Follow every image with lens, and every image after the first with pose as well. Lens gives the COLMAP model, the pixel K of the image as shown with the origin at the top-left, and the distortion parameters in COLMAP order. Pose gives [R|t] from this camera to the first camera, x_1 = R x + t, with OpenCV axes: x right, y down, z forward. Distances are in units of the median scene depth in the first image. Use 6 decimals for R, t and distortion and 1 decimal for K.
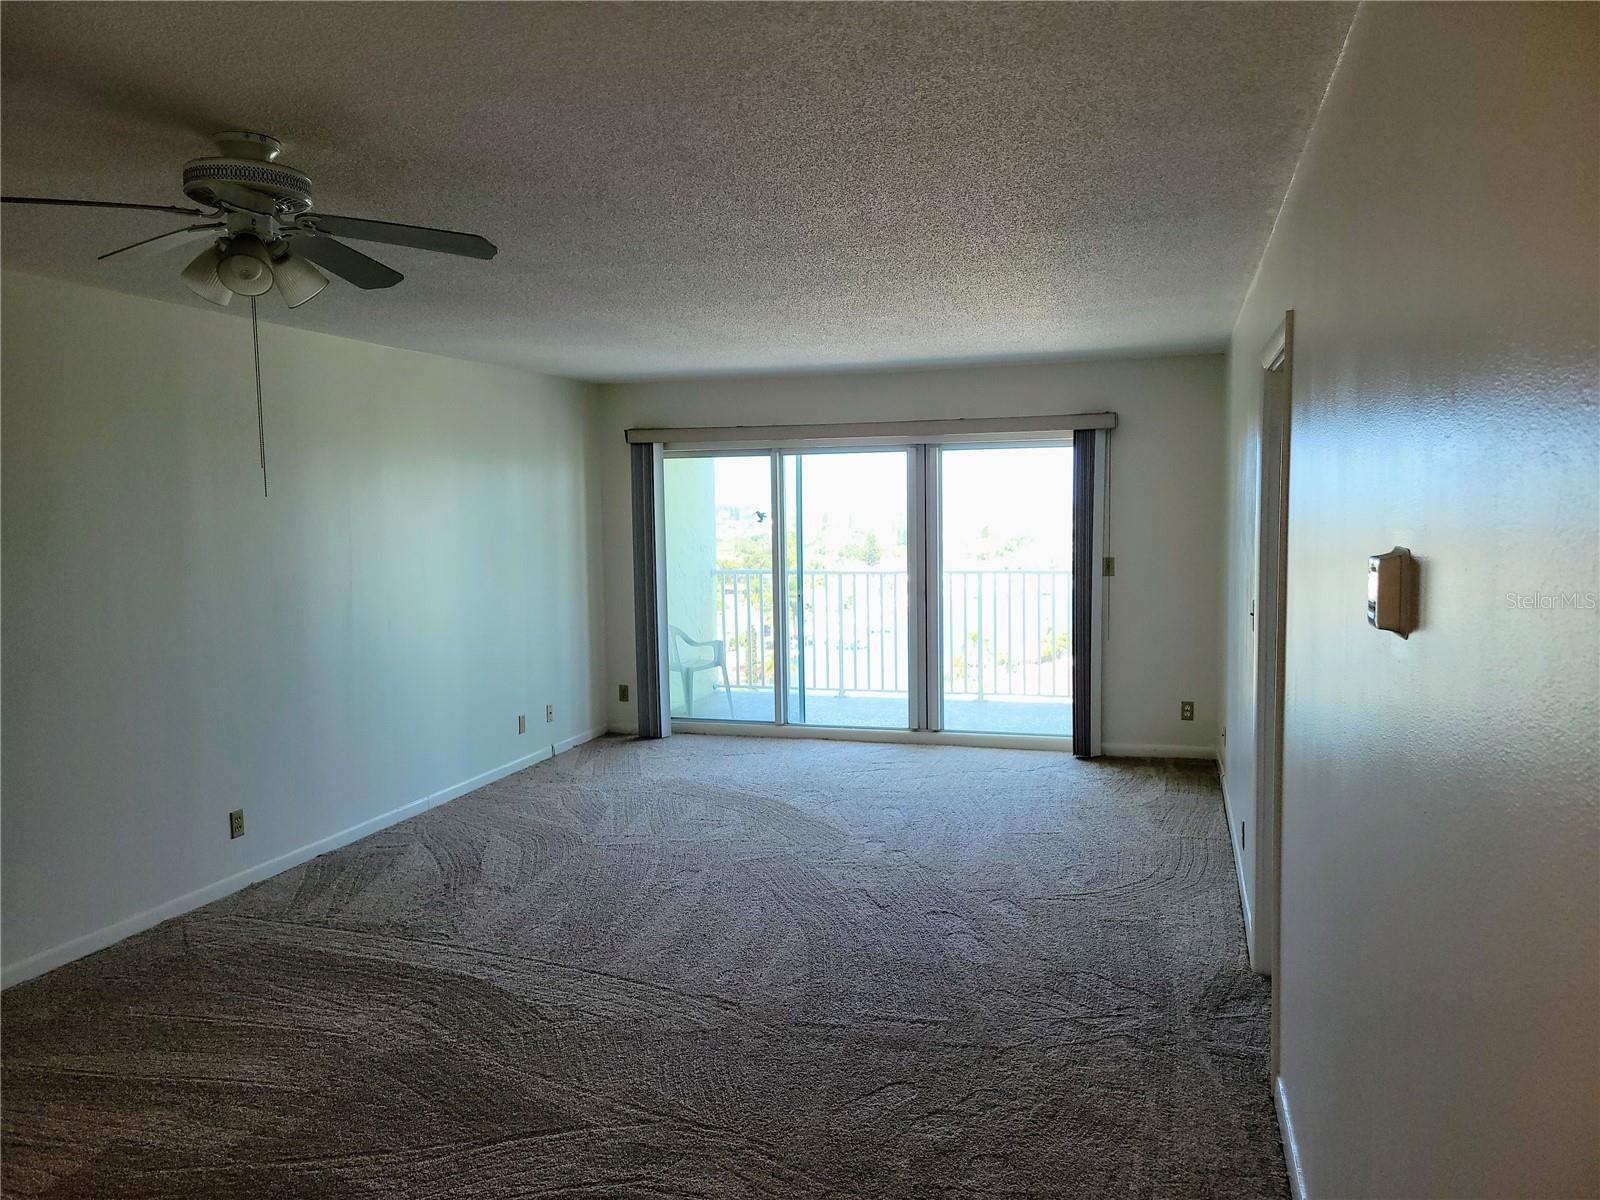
lens RADIAL K [[1206.9, 0, 815.4], [0, 1206.9, 602.2], [0, 0, 1]] dist [0.049364, -0.032598]
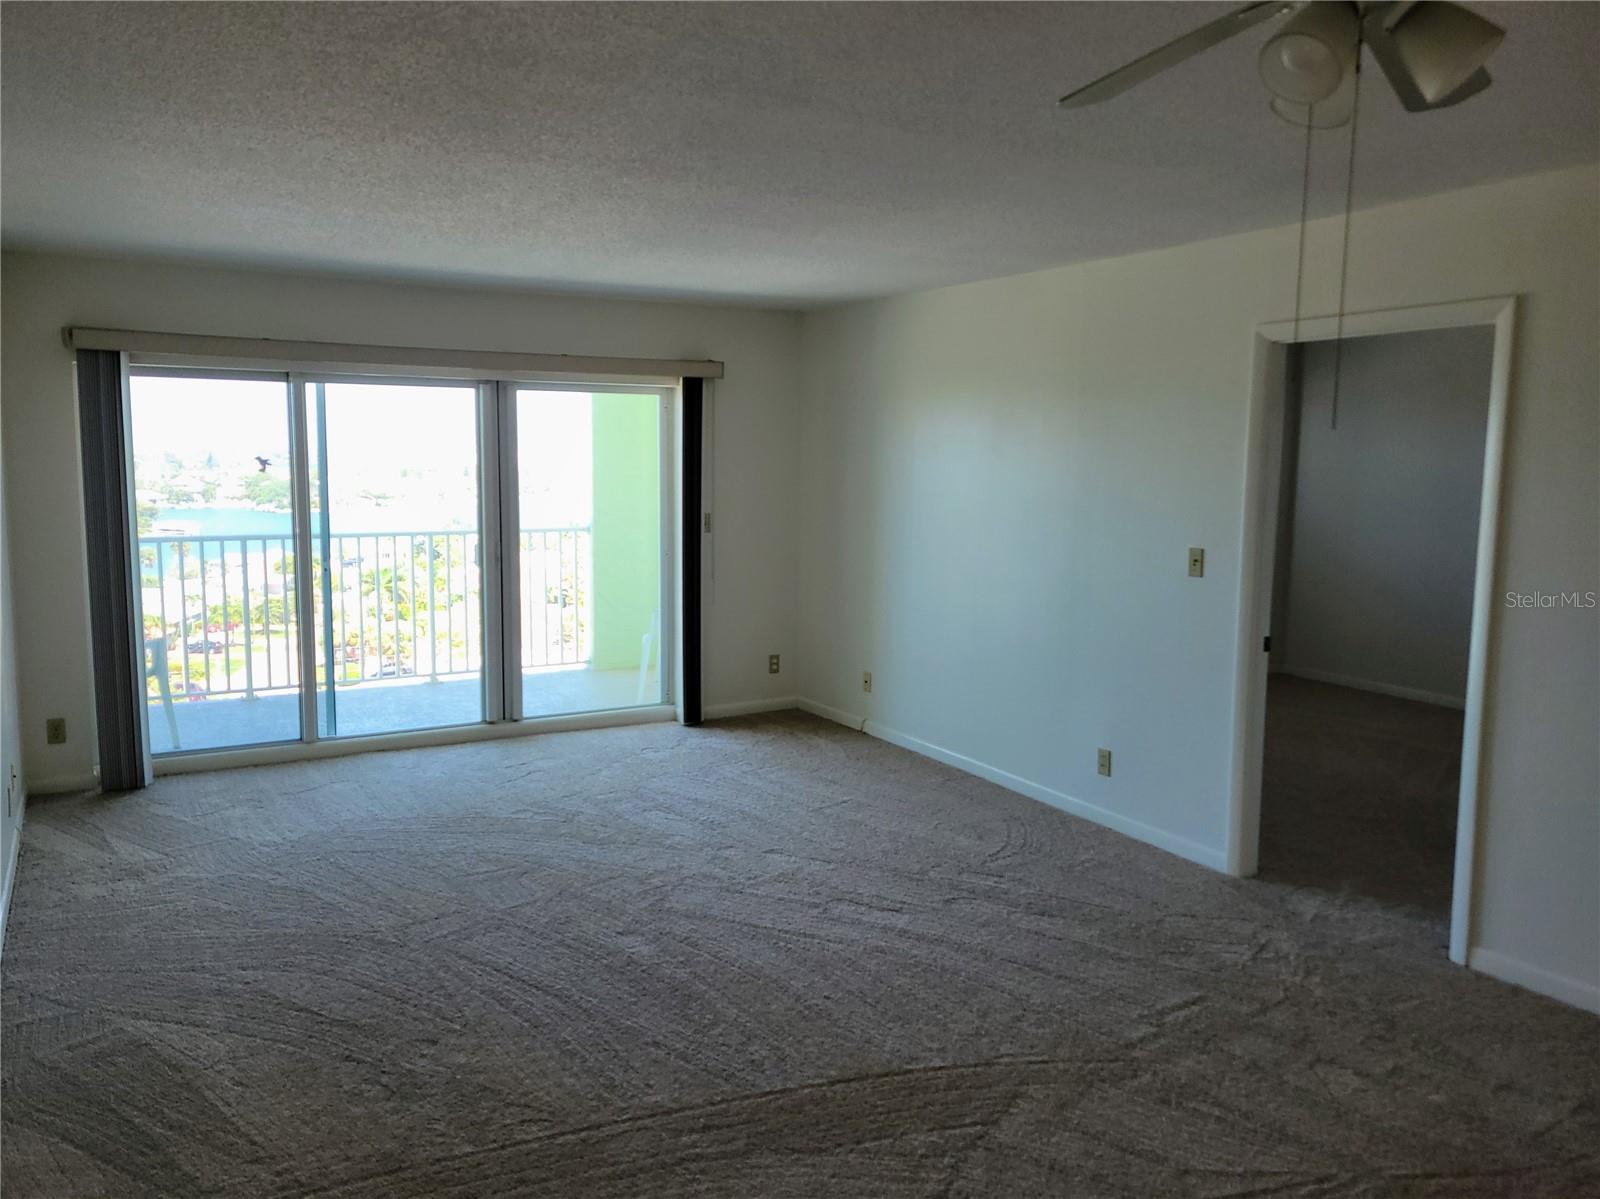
lens RADIAL K [[1206.9, 0, 807.2], [0, 1206.9, 597.7], [0, 0, 1]] dist [0.049364, -0.032598]
pose [[0.694192, -0.065777, 0.716778, -0.365002], [0.041238, 0.997815, 0.051628, -0.015355], [-0.718607, -0.006282, 0.695388, 0.258350]]
